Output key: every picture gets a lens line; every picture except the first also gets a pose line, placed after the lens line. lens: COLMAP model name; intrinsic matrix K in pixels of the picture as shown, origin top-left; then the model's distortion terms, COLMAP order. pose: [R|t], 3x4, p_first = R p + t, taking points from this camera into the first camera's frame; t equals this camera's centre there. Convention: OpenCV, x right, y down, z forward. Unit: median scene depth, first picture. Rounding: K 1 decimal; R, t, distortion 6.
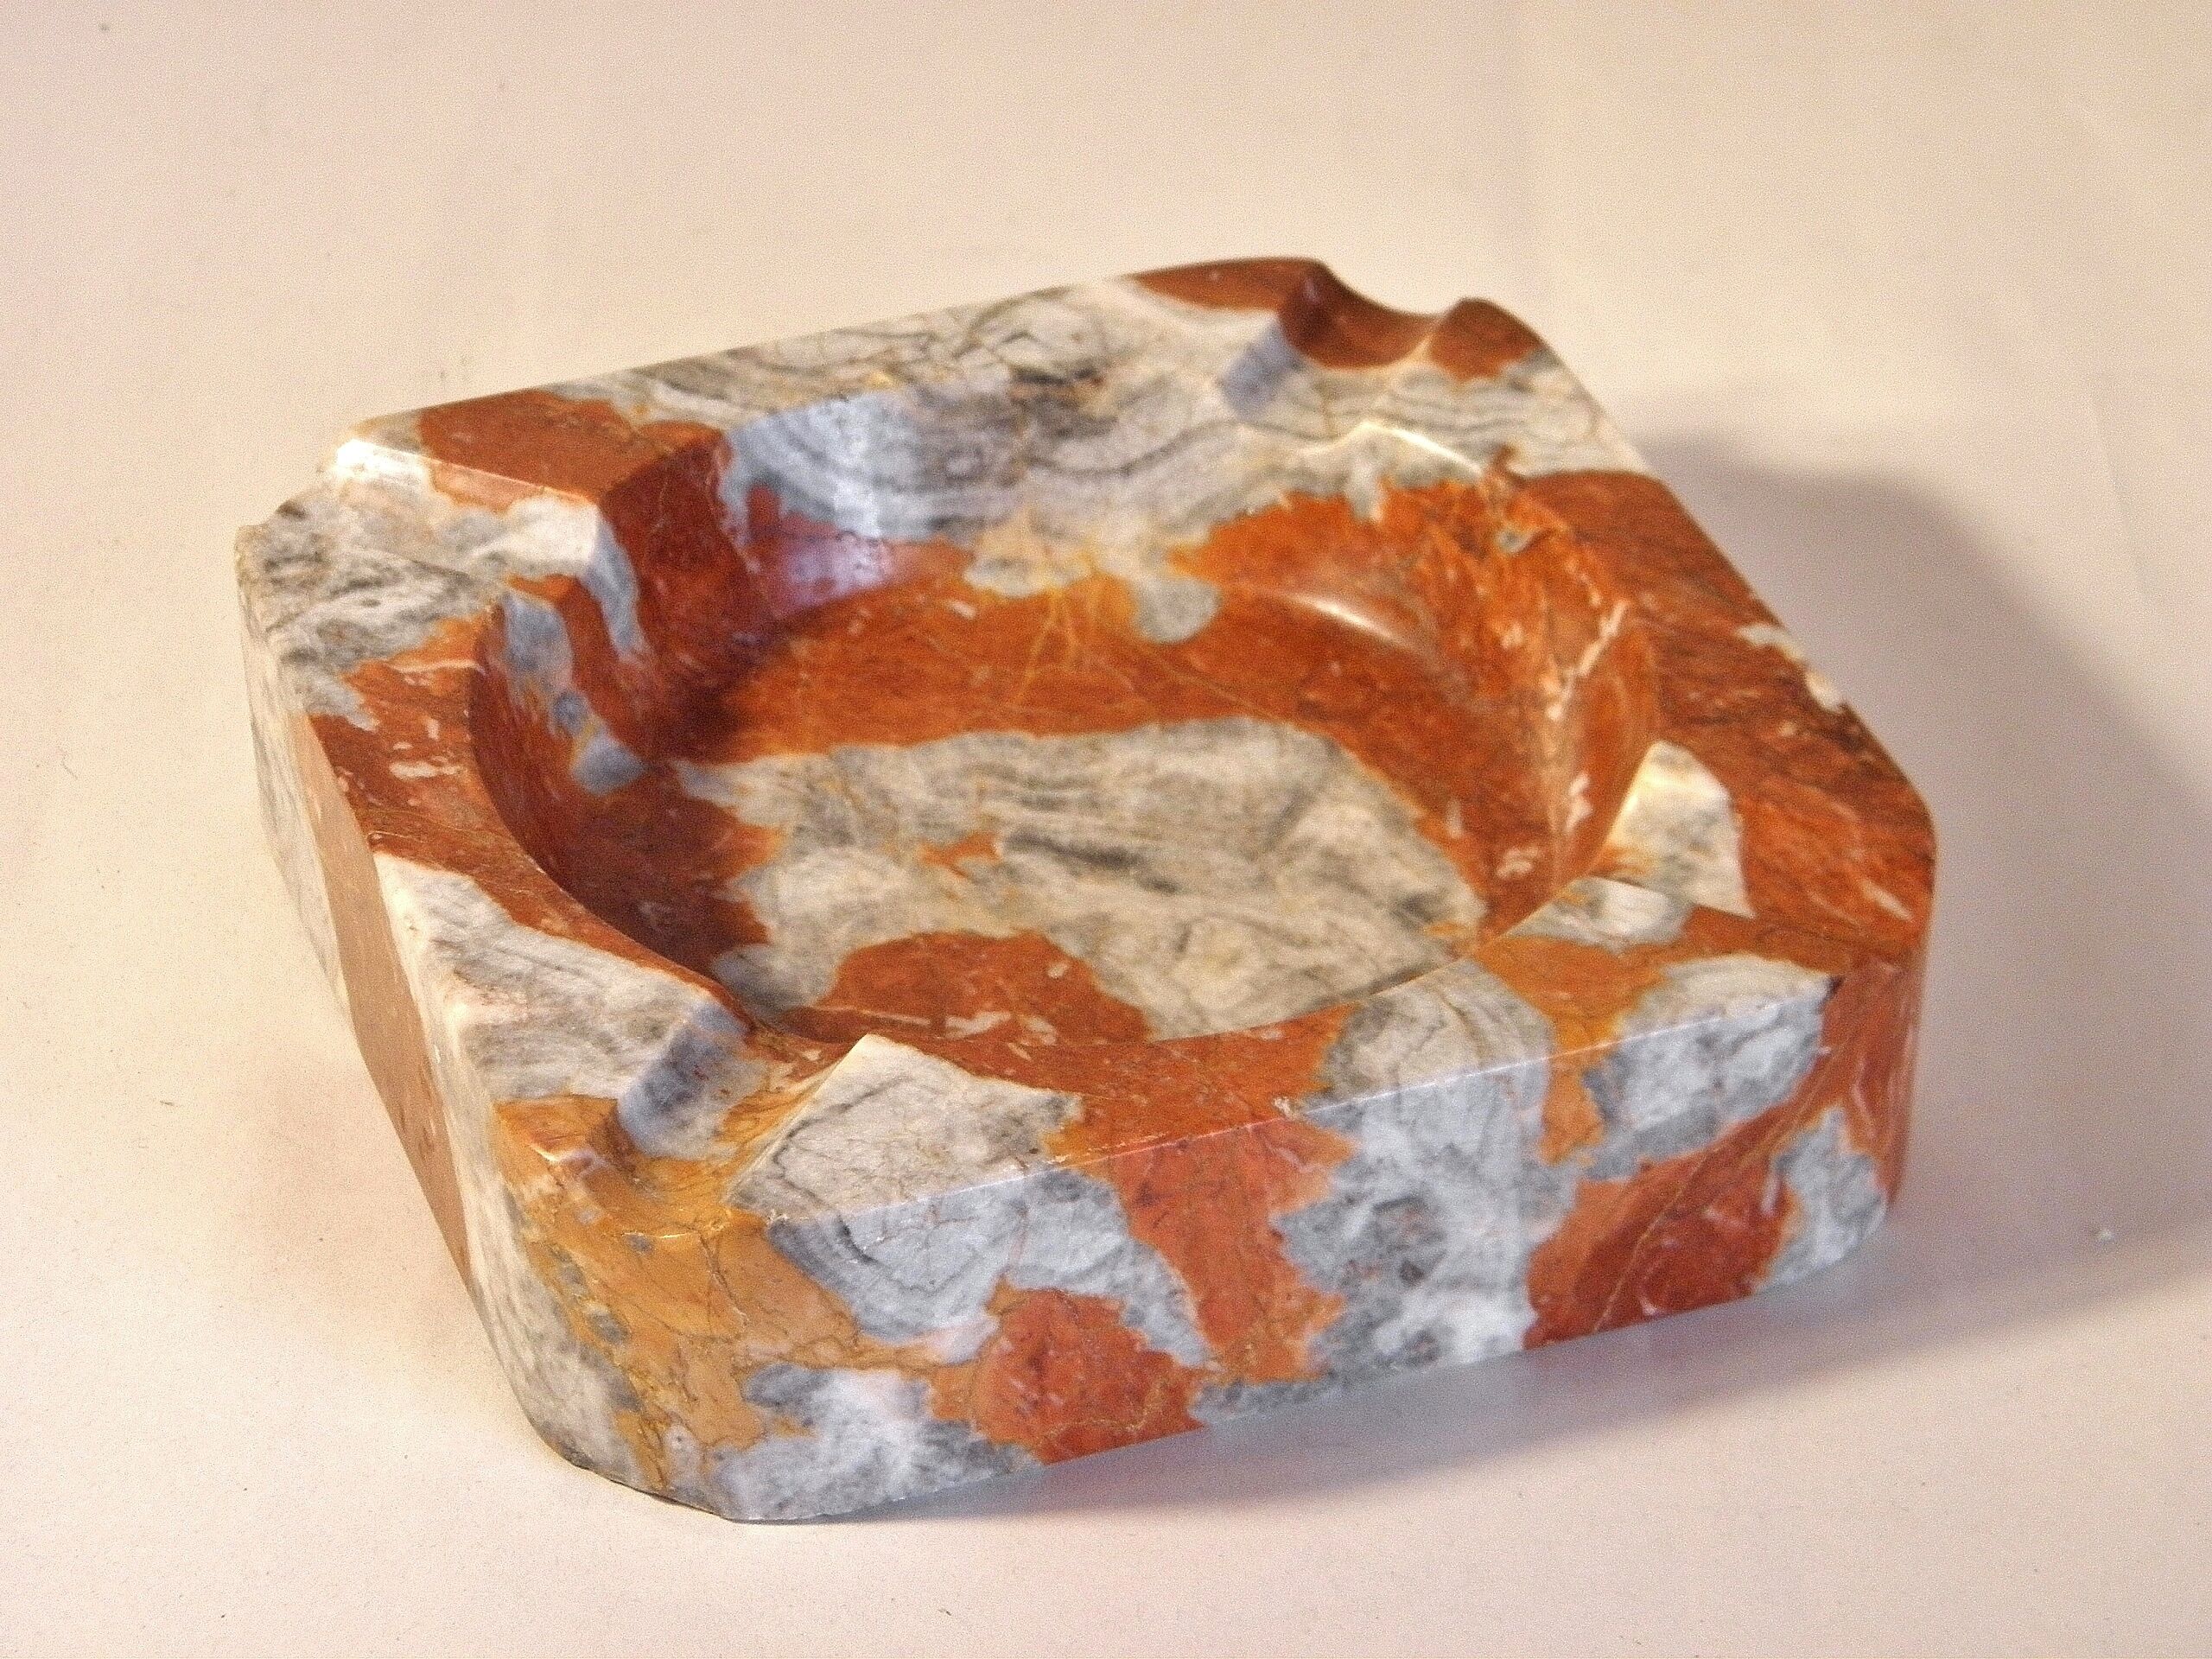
lens RADIAL K [[5844.2, 0, 1106.0], [0, 5844.2, 829.5], [0, 0, 1]] dist [0.299936, -0.115746]
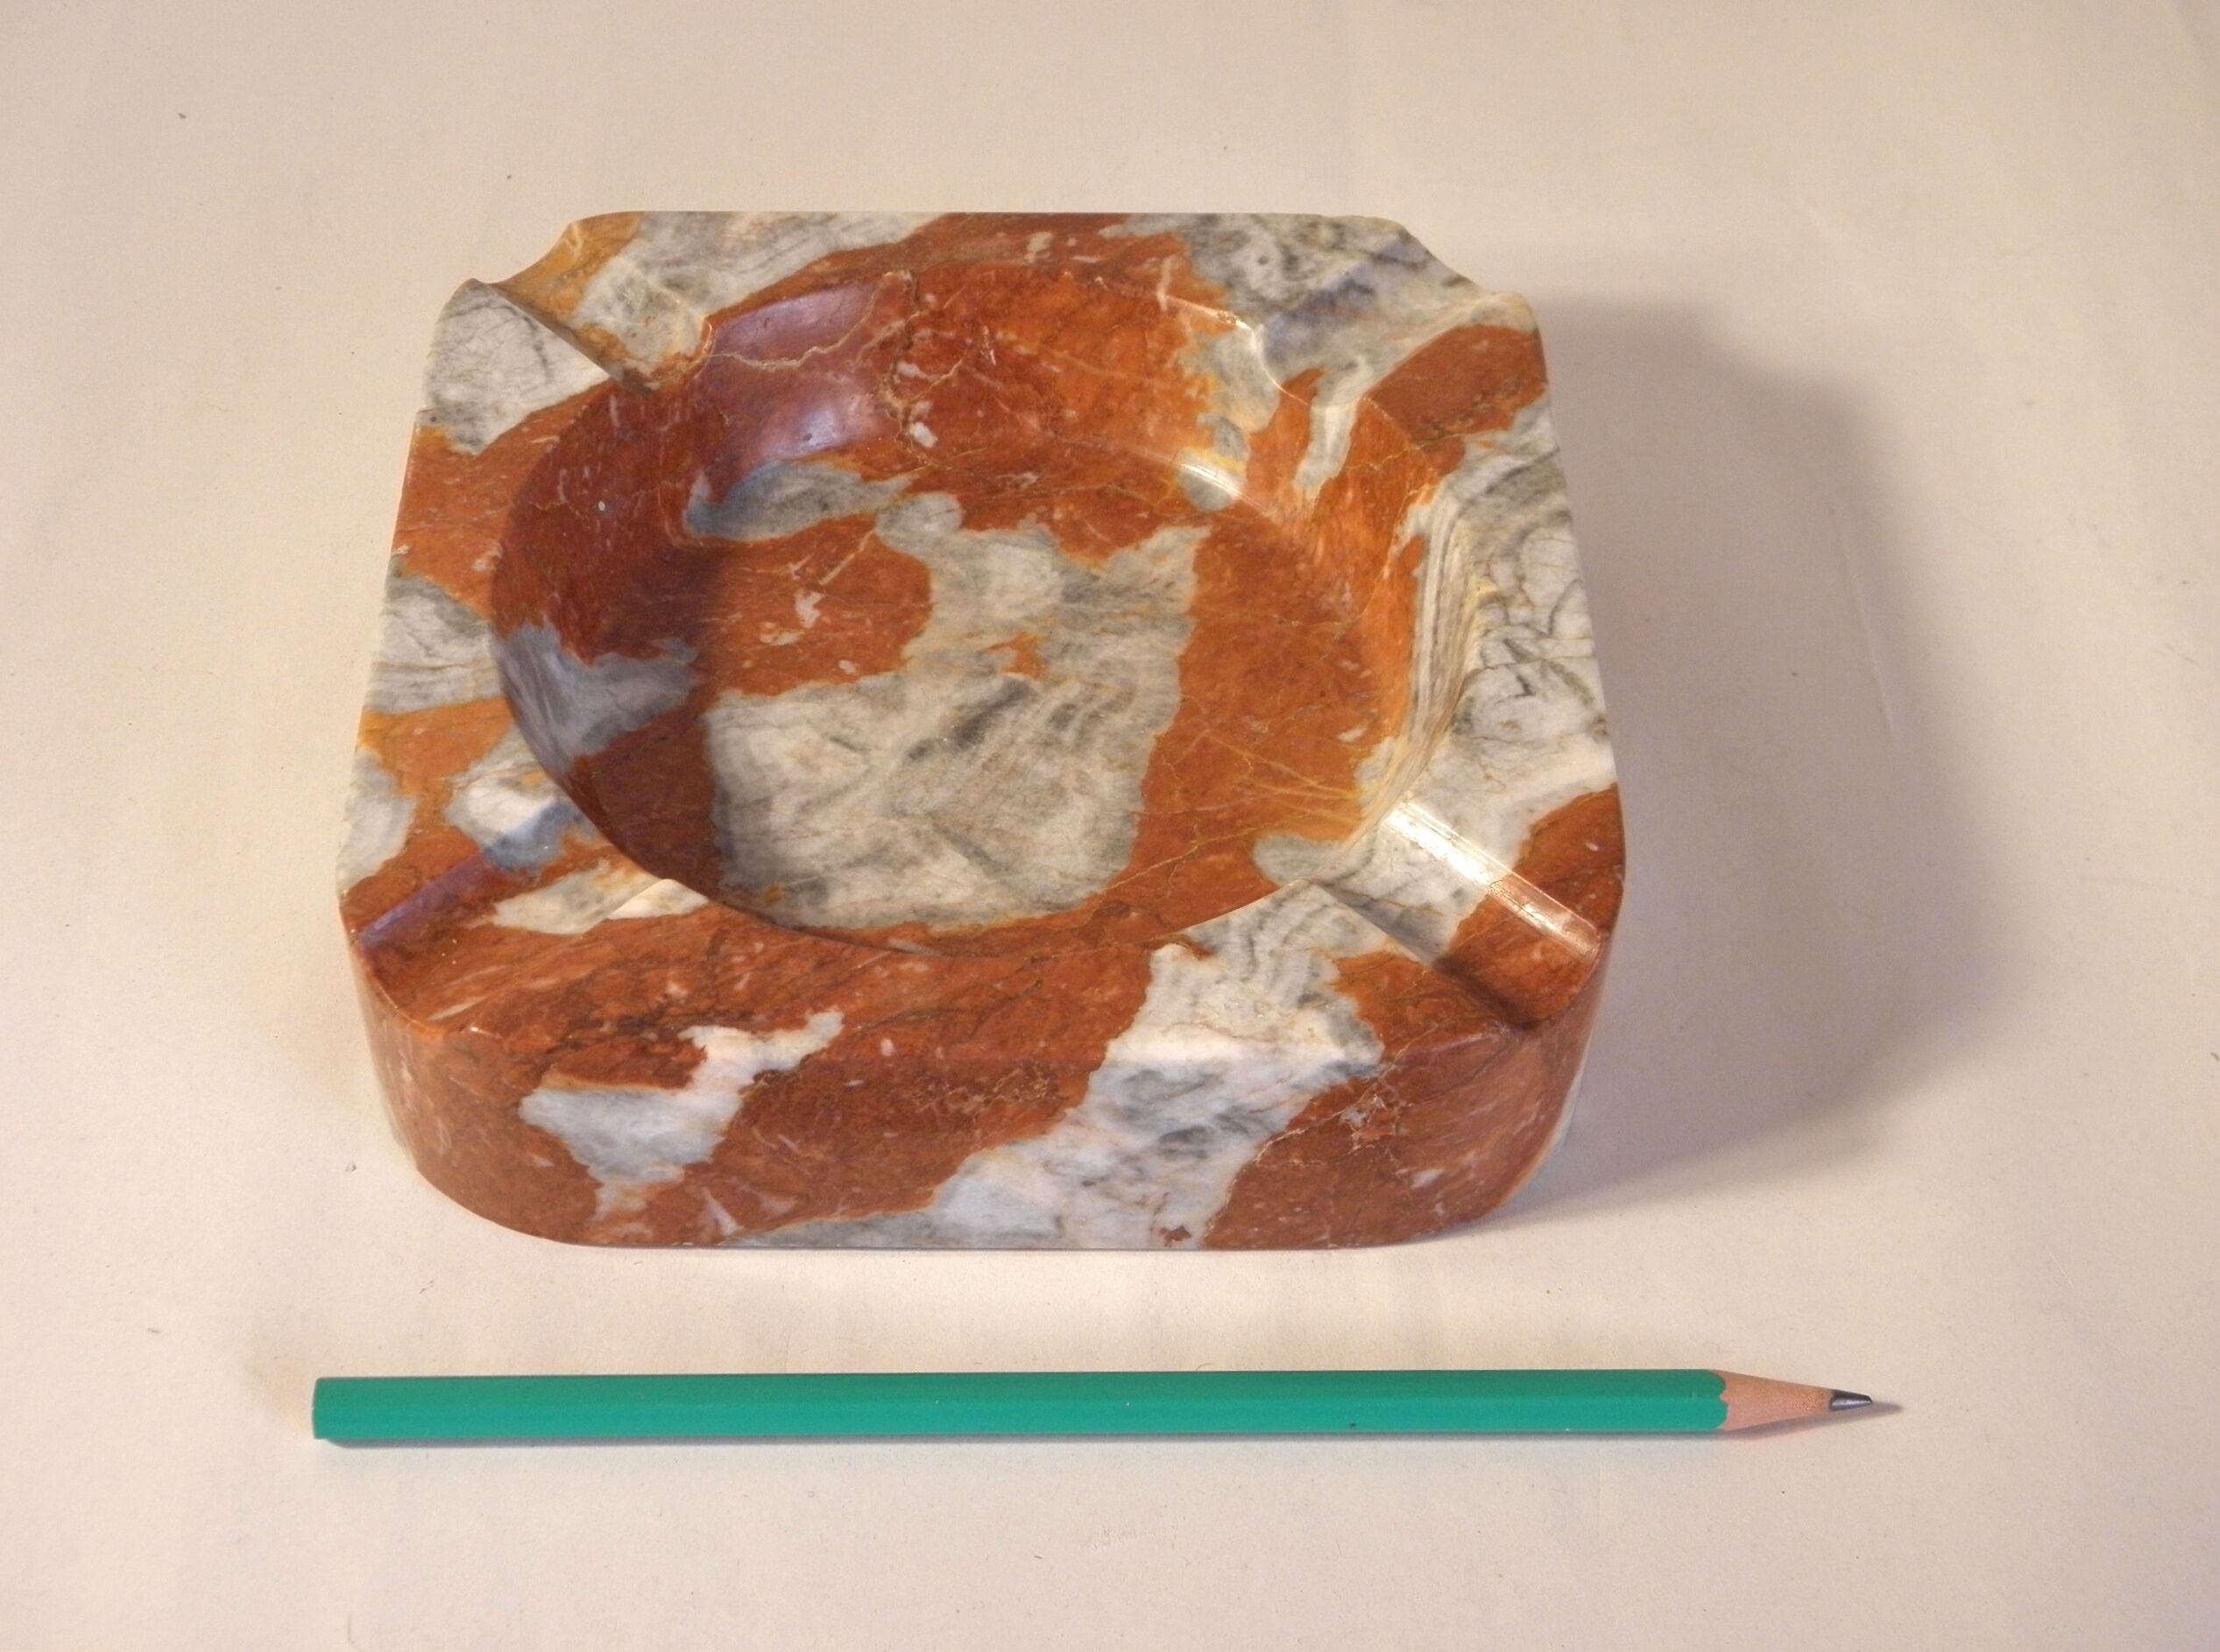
lens RADIAL K [[3319.2, 0, 1110.0], [0, 3319.2, 826.0], [0, 0, 1]] dist [0.040051, 0.054294]
pose [[-0.333206, 0.689270, -0.643336, 0.483885], [-0.574644, 0.392493, 0.718145, -0.539022], [0.747501, 0.608979, 0.265304, 0.915096]]
